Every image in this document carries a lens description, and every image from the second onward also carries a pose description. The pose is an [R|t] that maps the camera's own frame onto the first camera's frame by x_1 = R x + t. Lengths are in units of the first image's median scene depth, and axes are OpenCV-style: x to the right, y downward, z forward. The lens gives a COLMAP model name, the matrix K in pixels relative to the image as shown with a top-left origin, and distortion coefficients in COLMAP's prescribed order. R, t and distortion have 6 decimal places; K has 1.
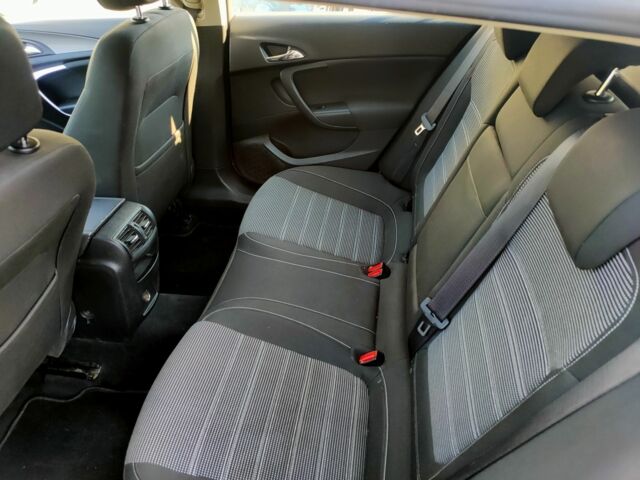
lens RADIAL K [[480.6, 0, 320.0], [0, 480.6, 240.0], [0, 0, 1]] dist [0.117900, -0.179869]
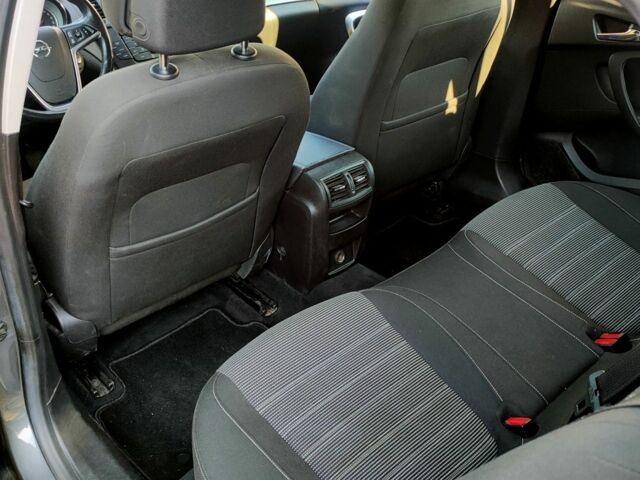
lens RADIAL K [[635.6, 0, 320.0], [0, 635.6, 240.0], [0, 0, 1]] dist [0.128502, -0.205865]
pose [[0.774854, 0.341484, -0.531968, 0.246272], [-0.366200, 0.928429, 0.062582, 0.024559], [0.515265, 0.146315, 0.844449, -0.036888]]
